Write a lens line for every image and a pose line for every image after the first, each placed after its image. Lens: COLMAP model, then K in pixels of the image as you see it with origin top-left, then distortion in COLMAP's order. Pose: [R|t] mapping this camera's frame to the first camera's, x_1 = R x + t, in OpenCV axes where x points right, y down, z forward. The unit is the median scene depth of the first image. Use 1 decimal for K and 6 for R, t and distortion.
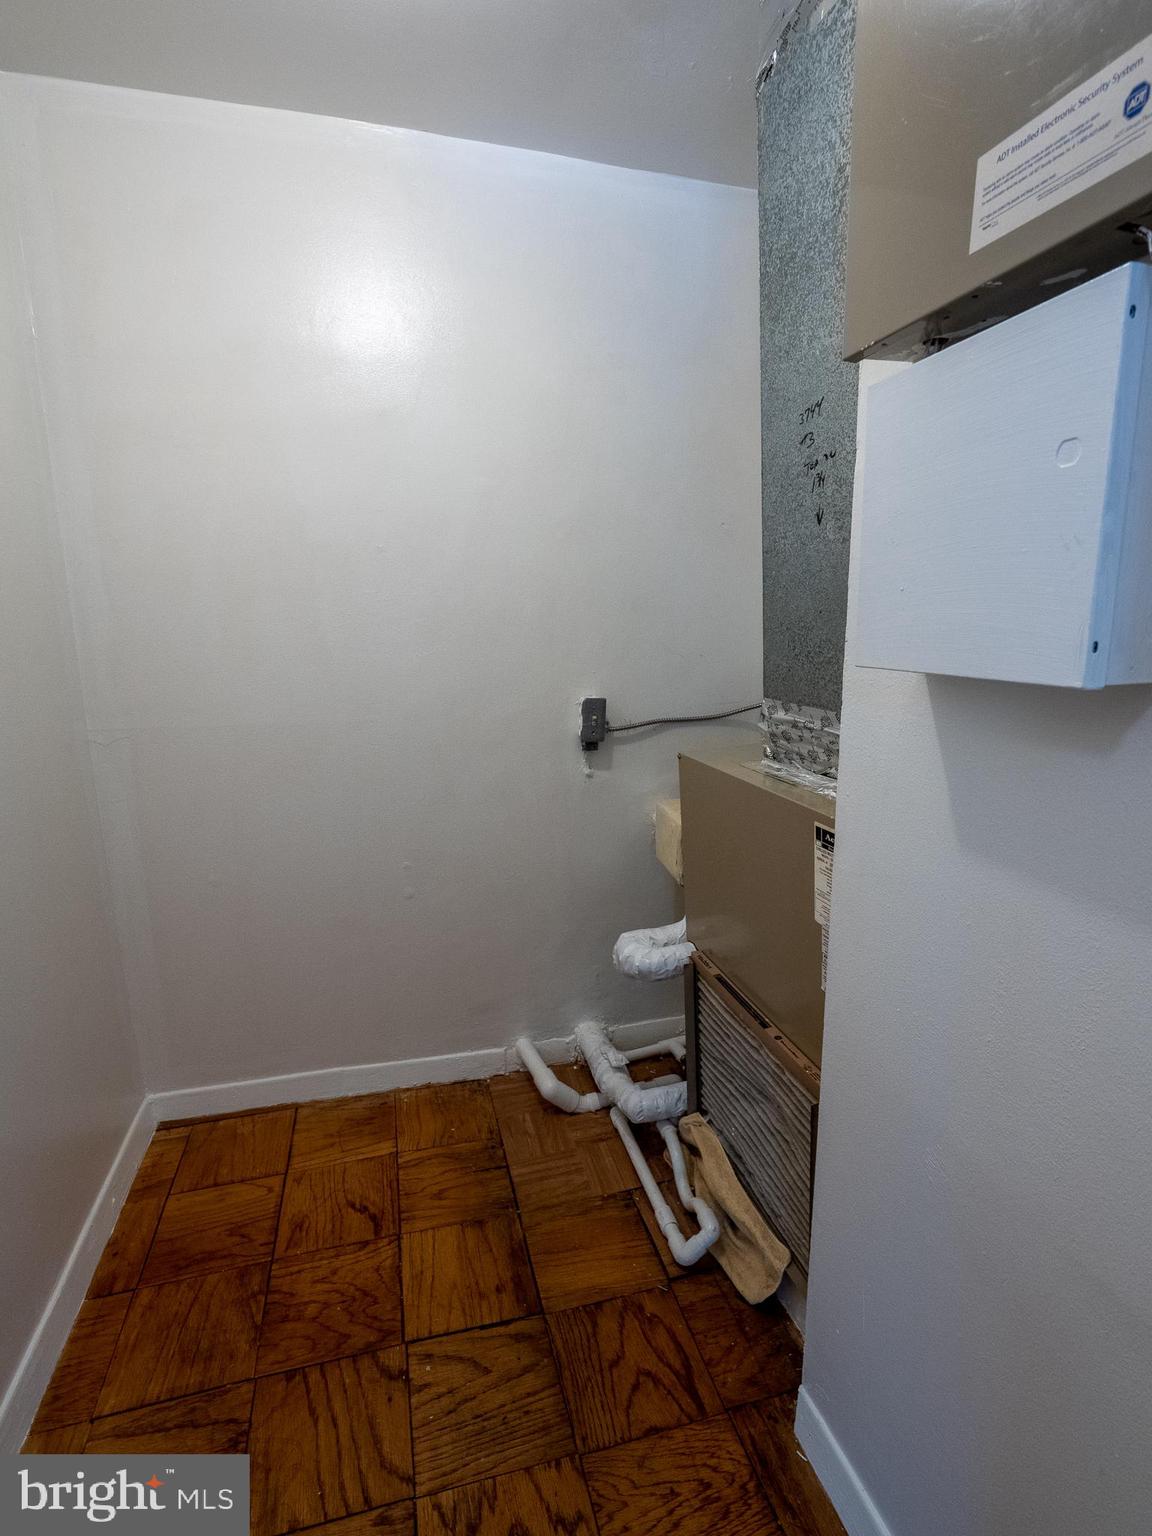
lens RADIAL K [[756.9, 0, 563.4], [0, 756.9, 770.8], [0, 0, 1]] dist [-0.006378, -0.006217]
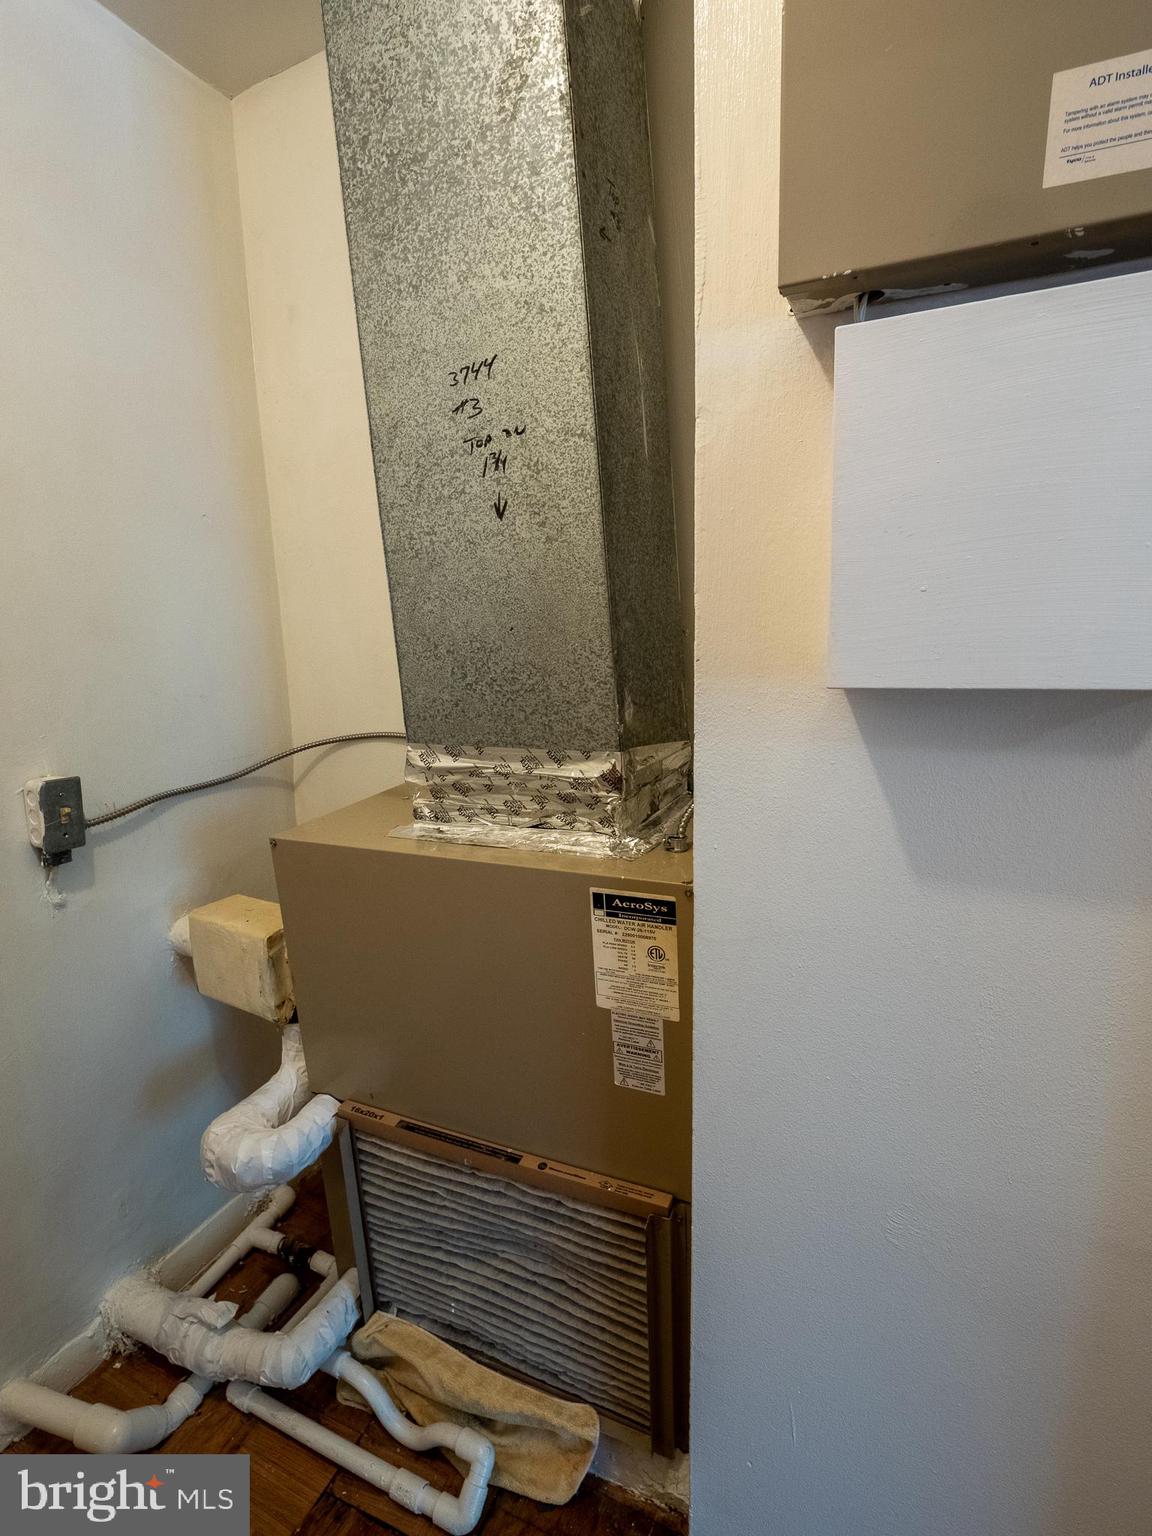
lens RADIAL K [[756.9, 0, 587.1], [0, 756.9, 764.5], [0, 0, 1]] dist [-0.006378, -0.006217]
pose [[0.624650, -0.150063, 0.766351, -0.231046], [0.181124, 0.982442, 0.044743, -0.085593], [-0.759609, 0.110856, 0.640863, 0.420833]]
